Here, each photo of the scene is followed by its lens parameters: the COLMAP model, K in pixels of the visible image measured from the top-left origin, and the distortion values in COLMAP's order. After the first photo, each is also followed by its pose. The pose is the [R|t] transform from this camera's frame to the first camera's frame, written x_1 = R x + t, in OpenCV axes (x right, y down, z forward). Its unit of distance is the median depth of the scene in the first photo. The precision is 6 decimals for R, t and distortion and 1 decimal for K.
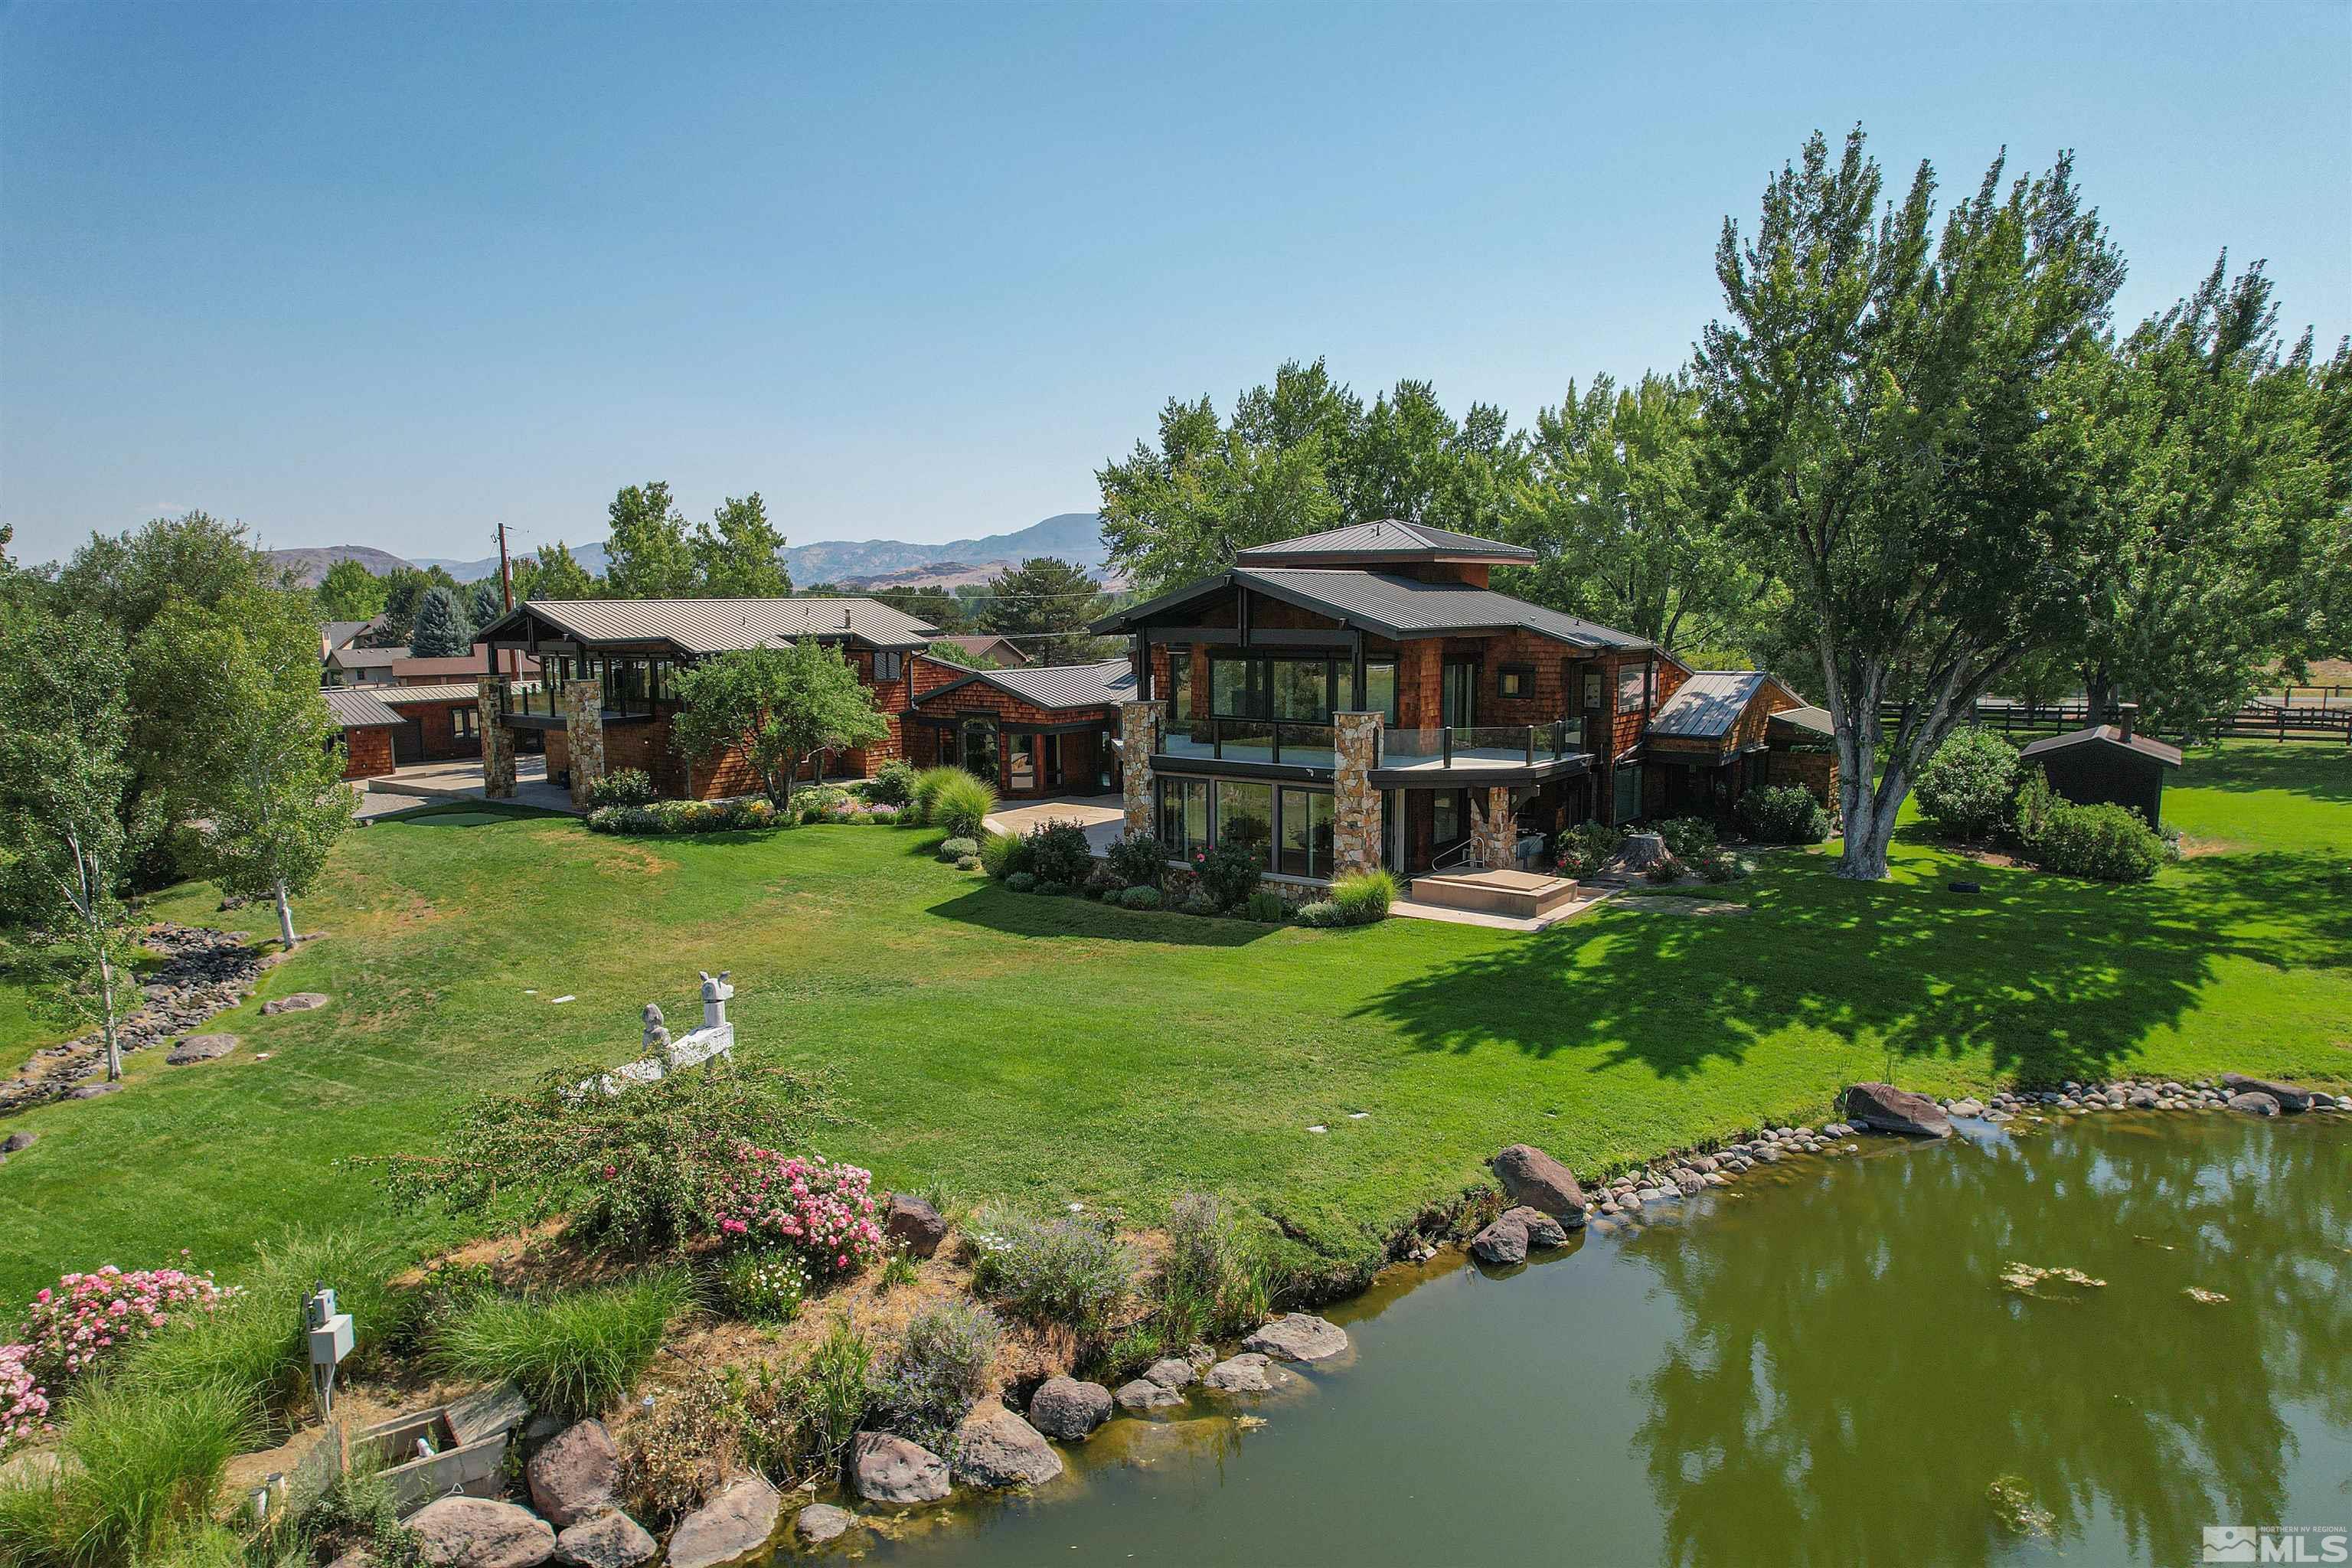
lens RADIAL K [[1474.4, 0, 1176.0], [0, 1474.4, 784.0], [0, 0, 1]] dist [-0.042415, 0.002770]
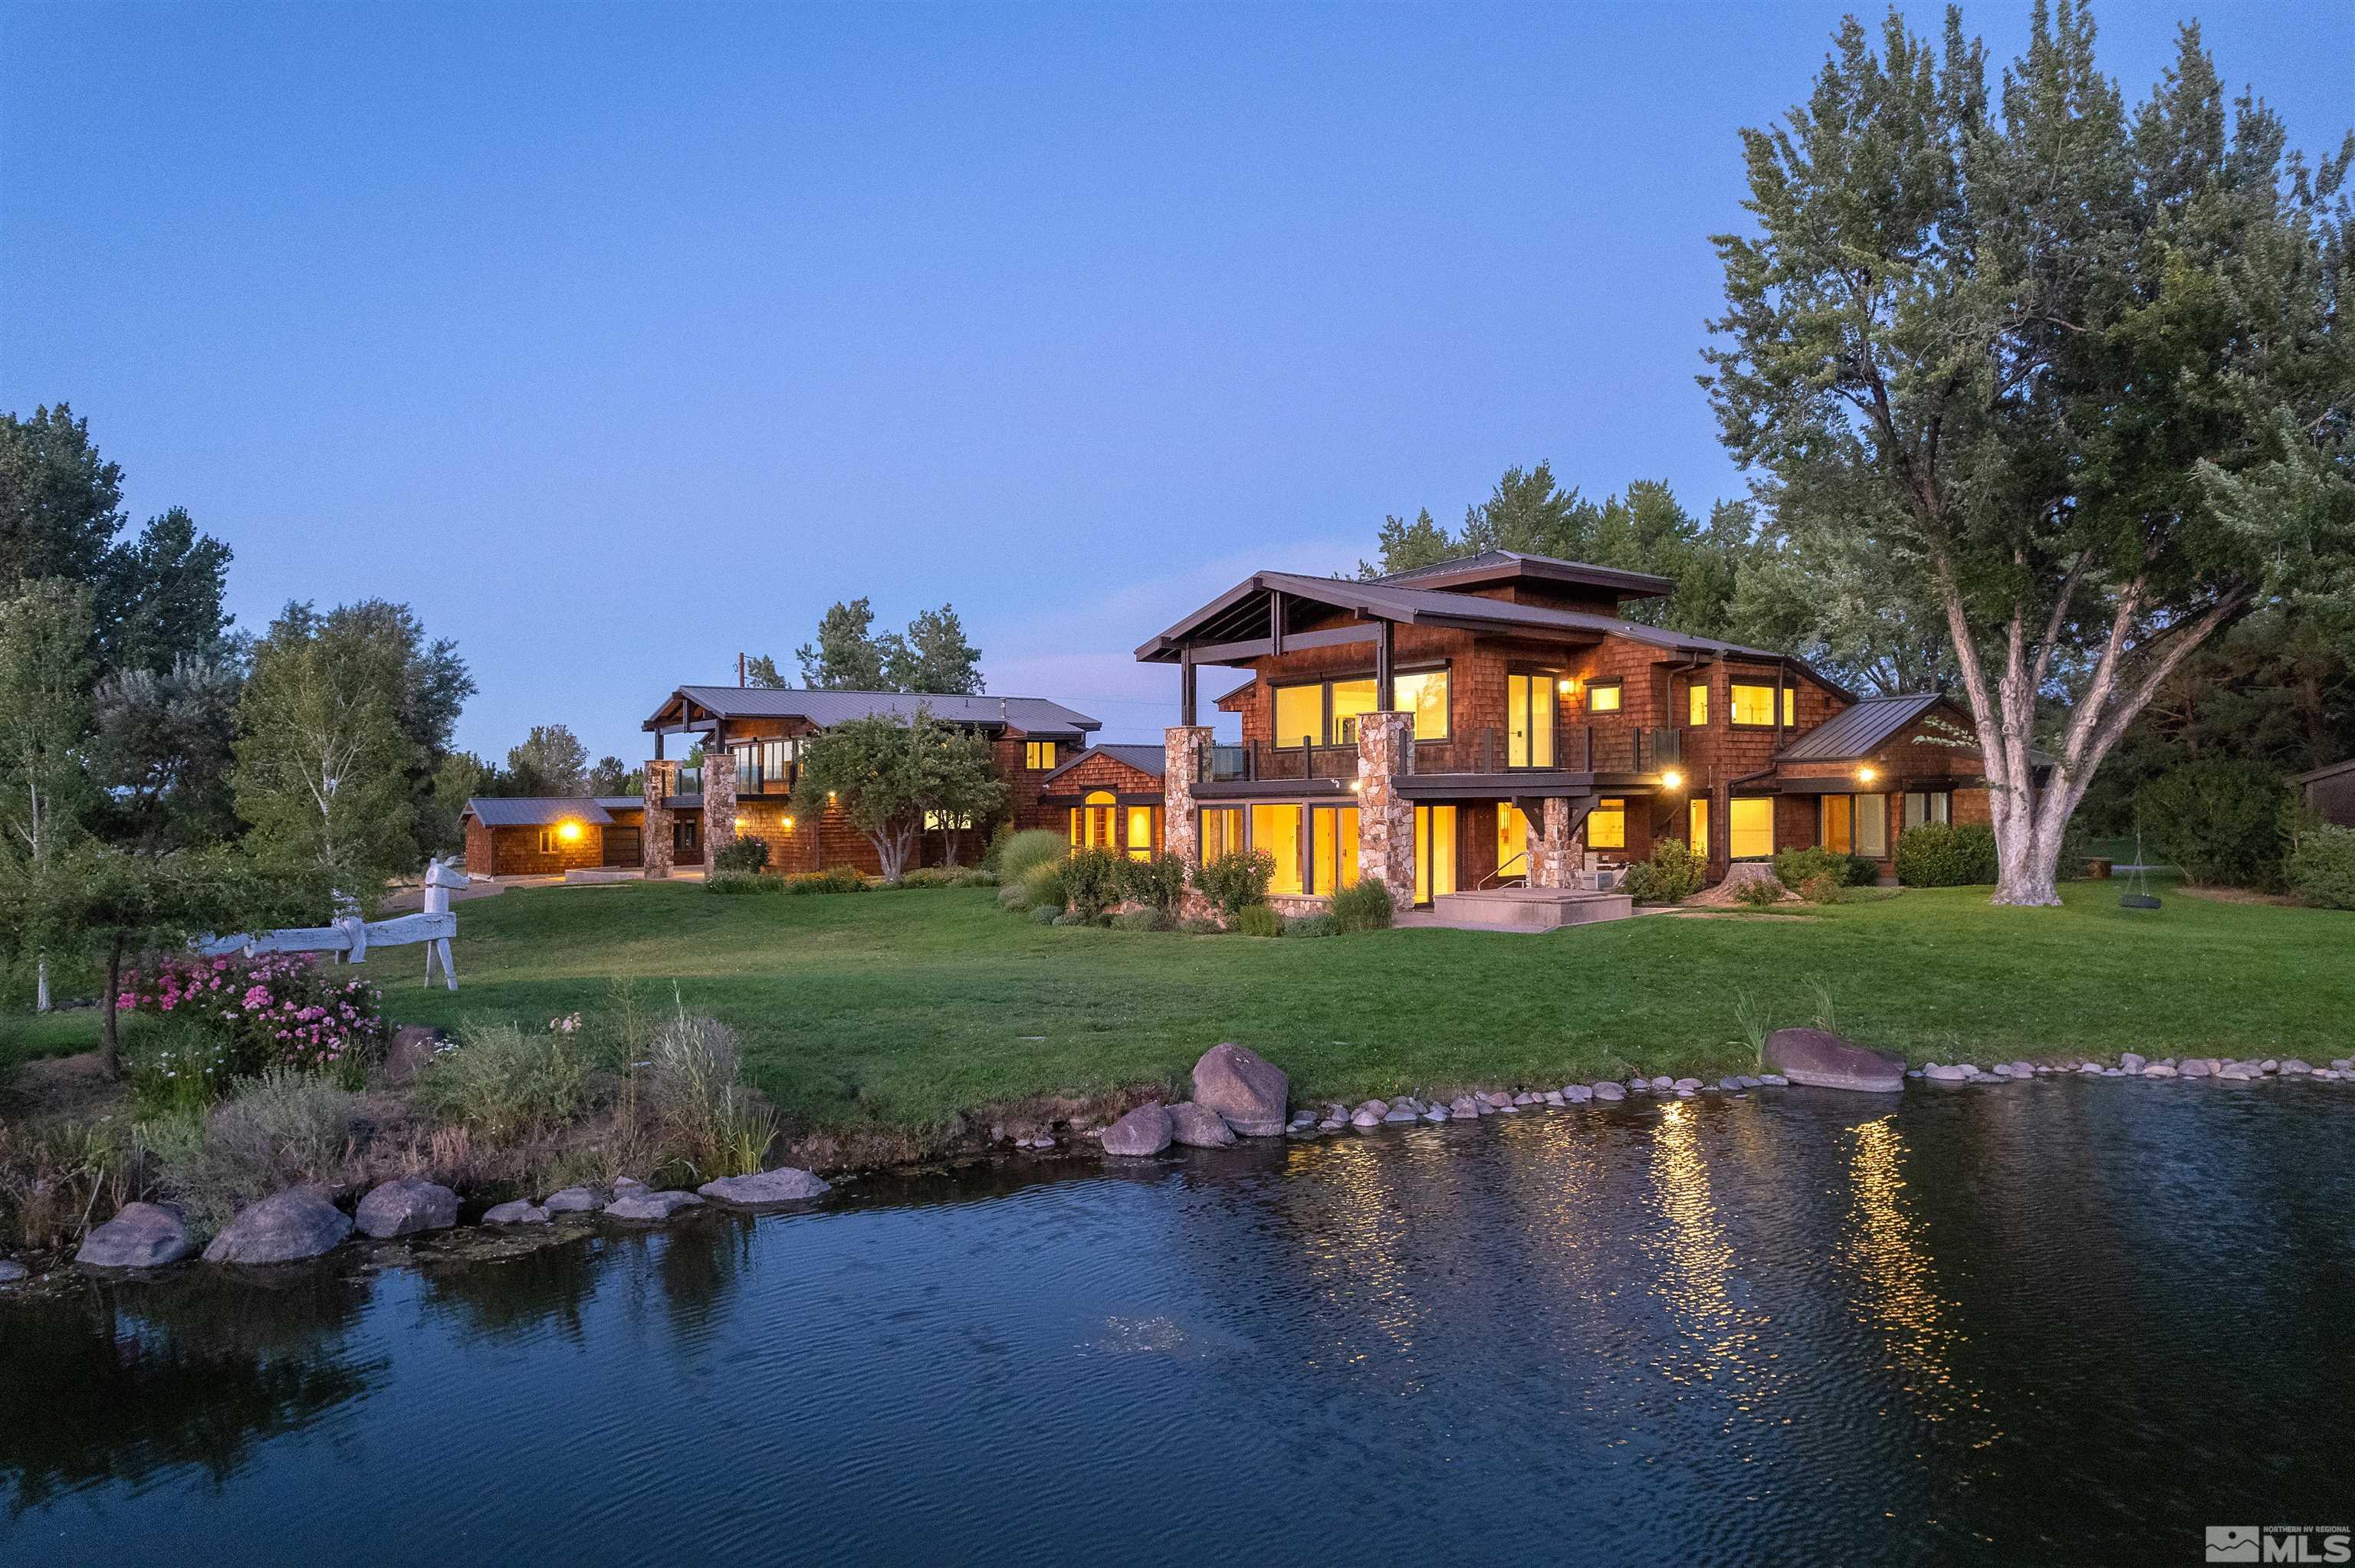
lens RADIAL K [[1489.1, 0, 1177.5], [0, 1489.1, 784.0], [0, 0, 1]] dist [-0.068973, 0.000559]
pose [[0.970334, -0.013806, -0.241374, 0.116809], [-0.019643, 0.990565, -0.135625, 0.062989], [0.240969, 0.136343, 0.960908, 0.062232]]
